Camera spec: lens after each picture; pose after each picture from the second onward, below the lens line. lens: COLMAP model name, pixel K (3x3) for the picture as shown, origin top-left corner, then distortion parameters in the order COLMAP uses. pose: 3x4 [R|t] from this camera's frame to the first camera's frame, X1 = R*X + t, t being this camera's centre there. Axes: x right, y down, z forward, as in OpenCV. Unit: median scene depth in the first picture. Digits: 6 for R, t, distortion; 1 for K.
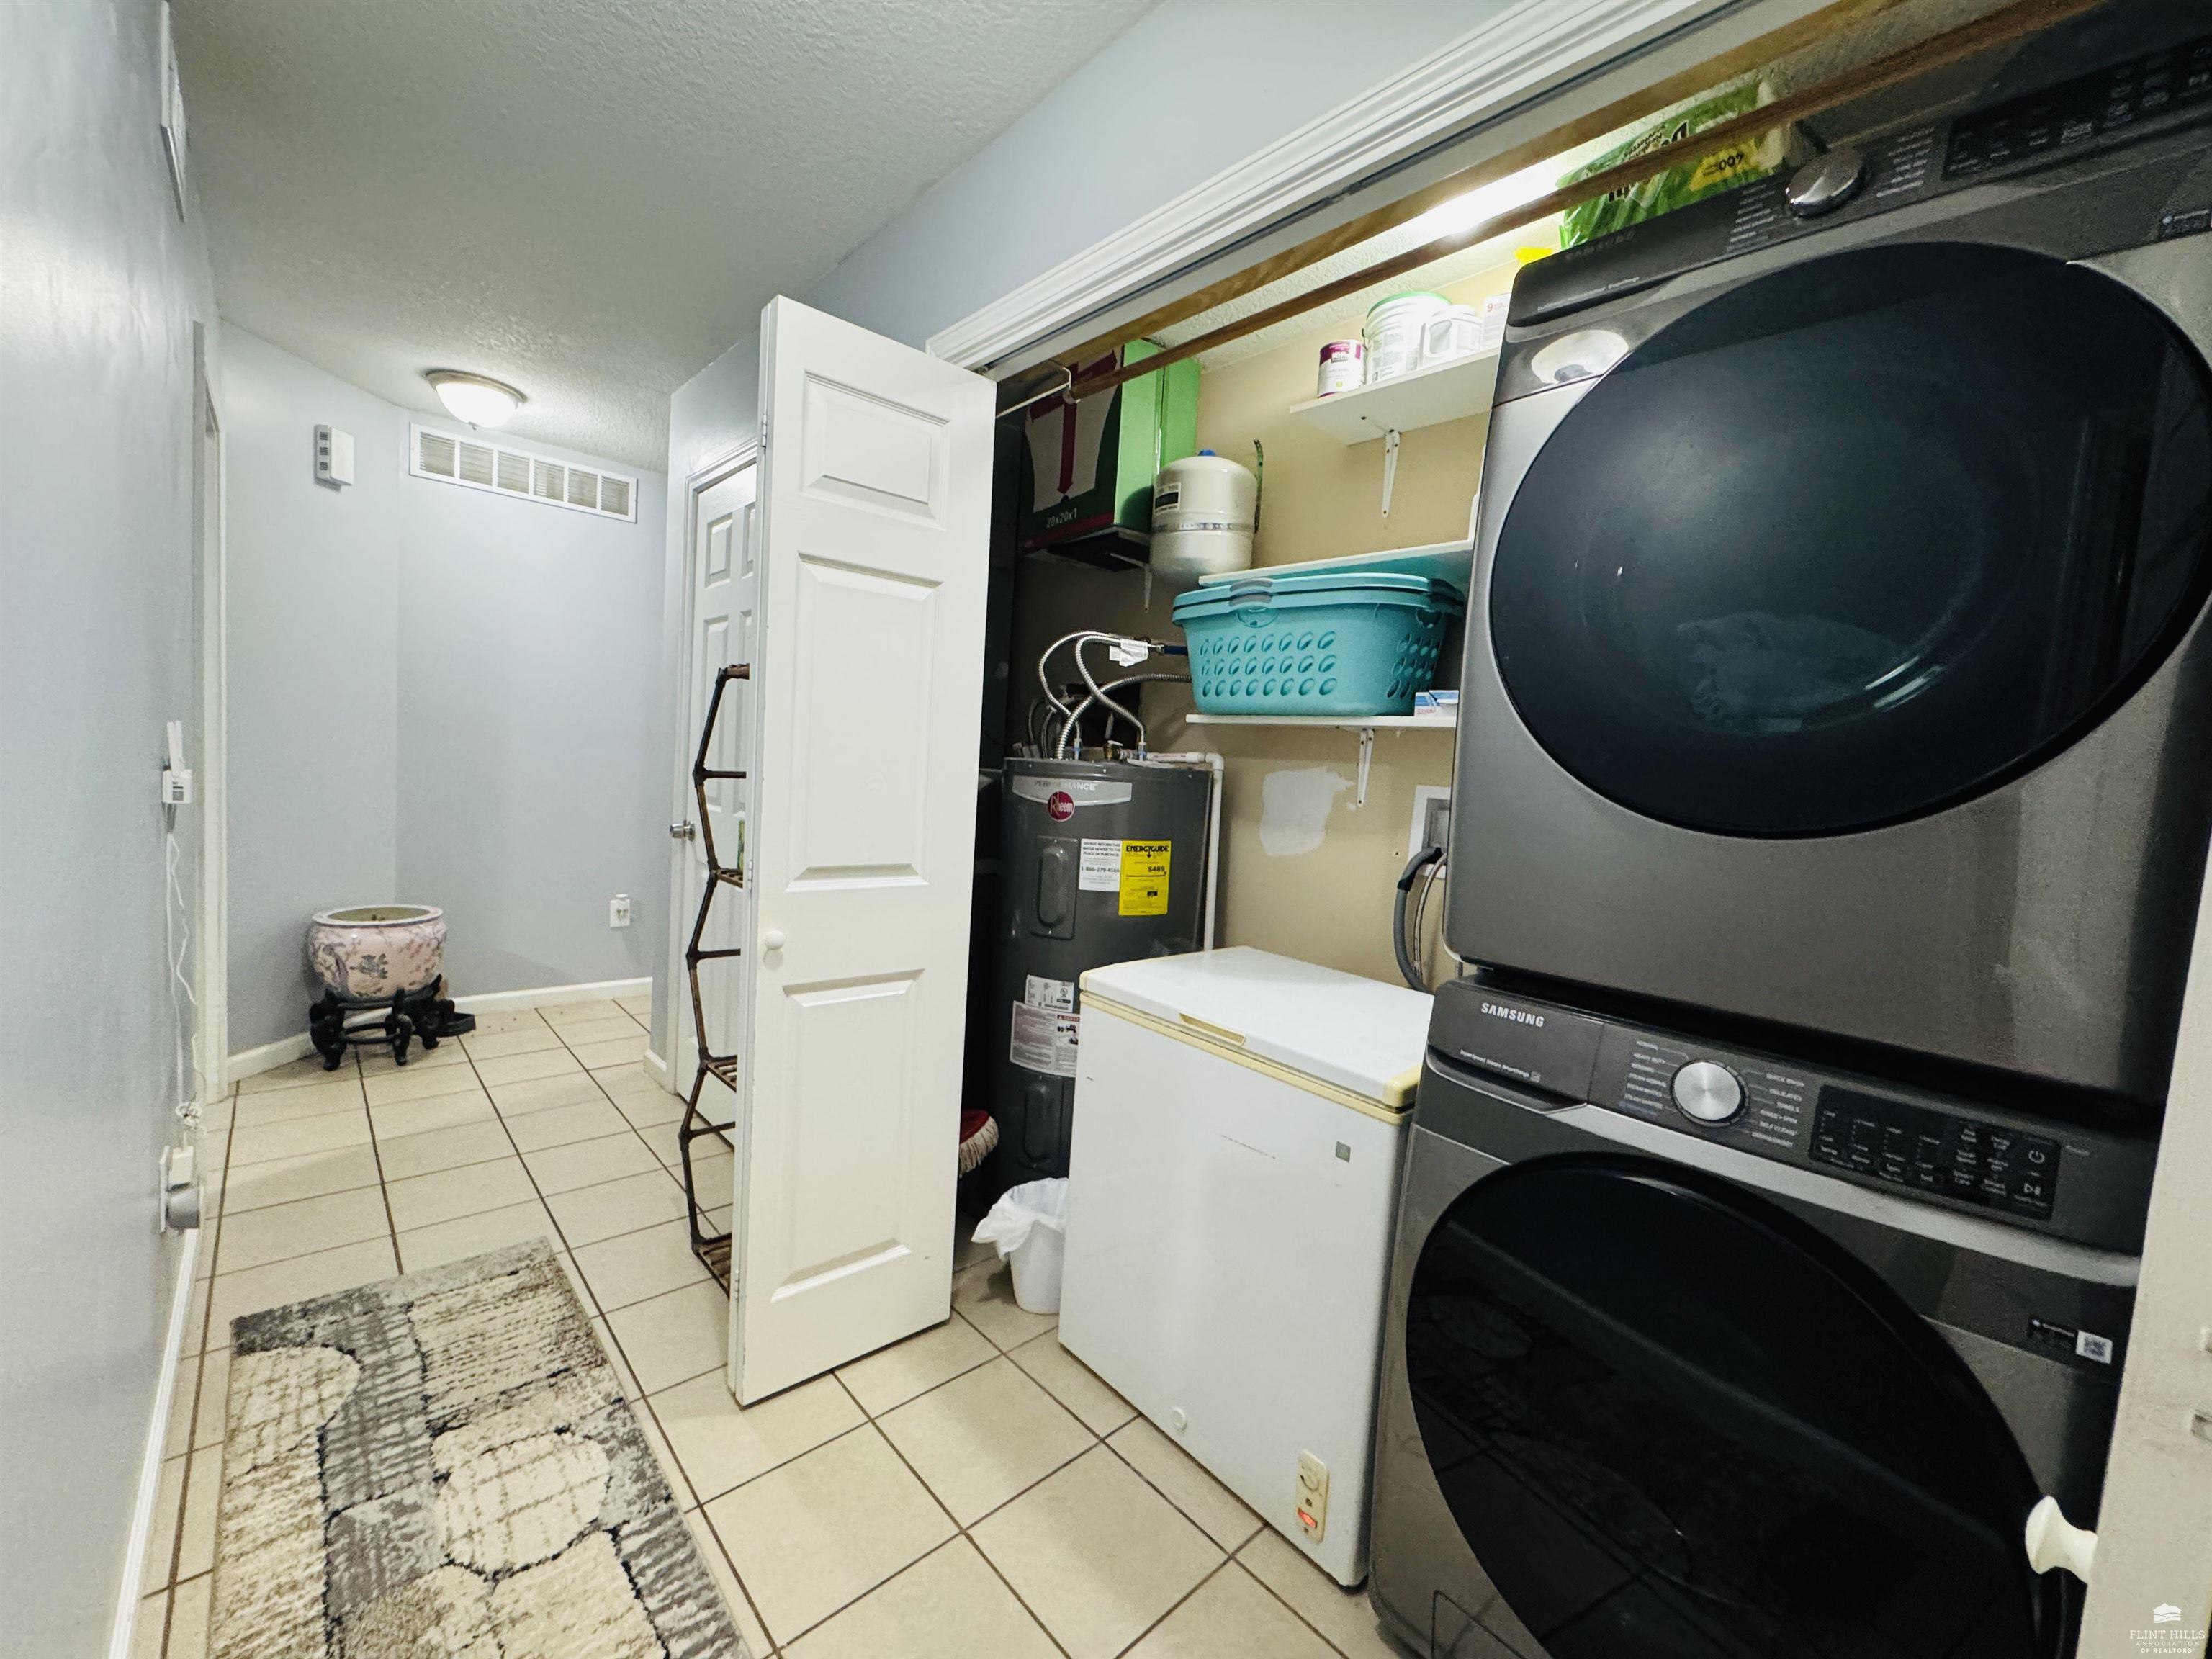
lens RADIAL K [[884.1, 0, 1104.0], [0, 884.1, 826.9], [0, 0, 1]] dist [-0.001781, 0.000545]
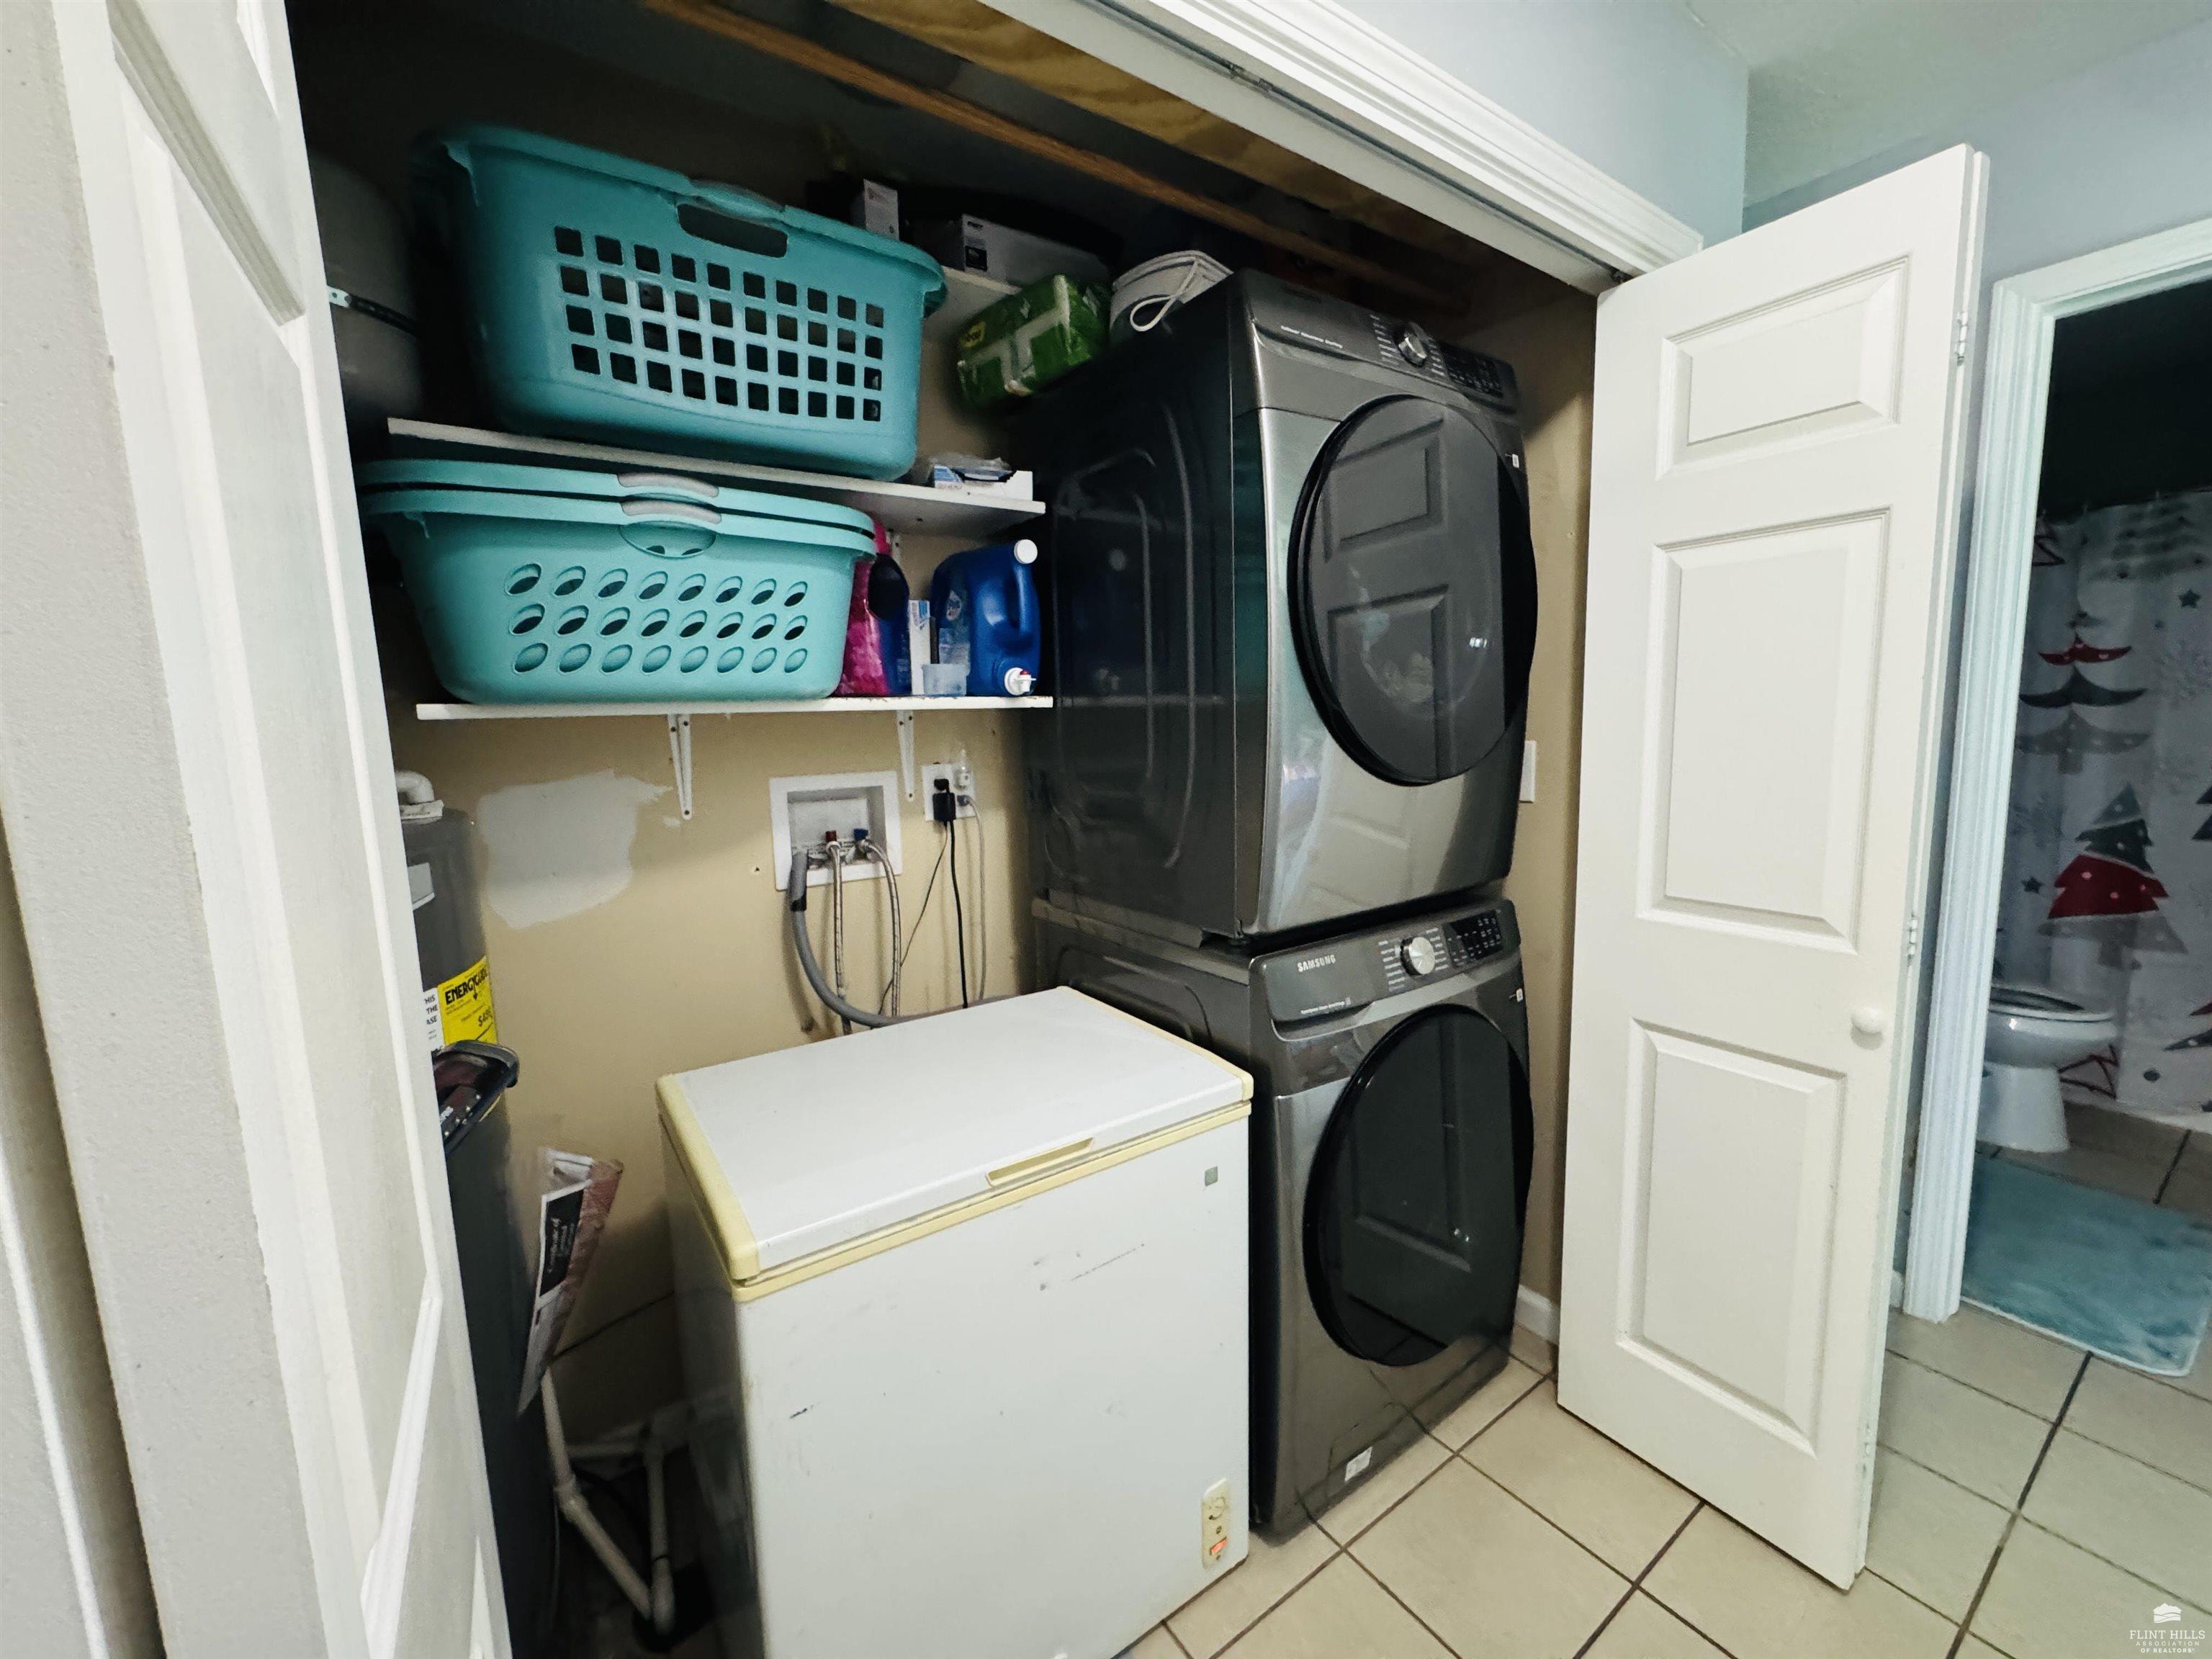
lens RADIAL K [[886.3, 0, 1094.0], [0, 886.3, 822.6], [0, 0, 1]] dist [0.021183, -0.009557]
pose [[0.129713, -0.198742, 0.971430, -0.426261], [0.109613, 0.976576, 0.185159, -0.138128], [-0.985474, 0.082464, 0.148459, 0.677481]]
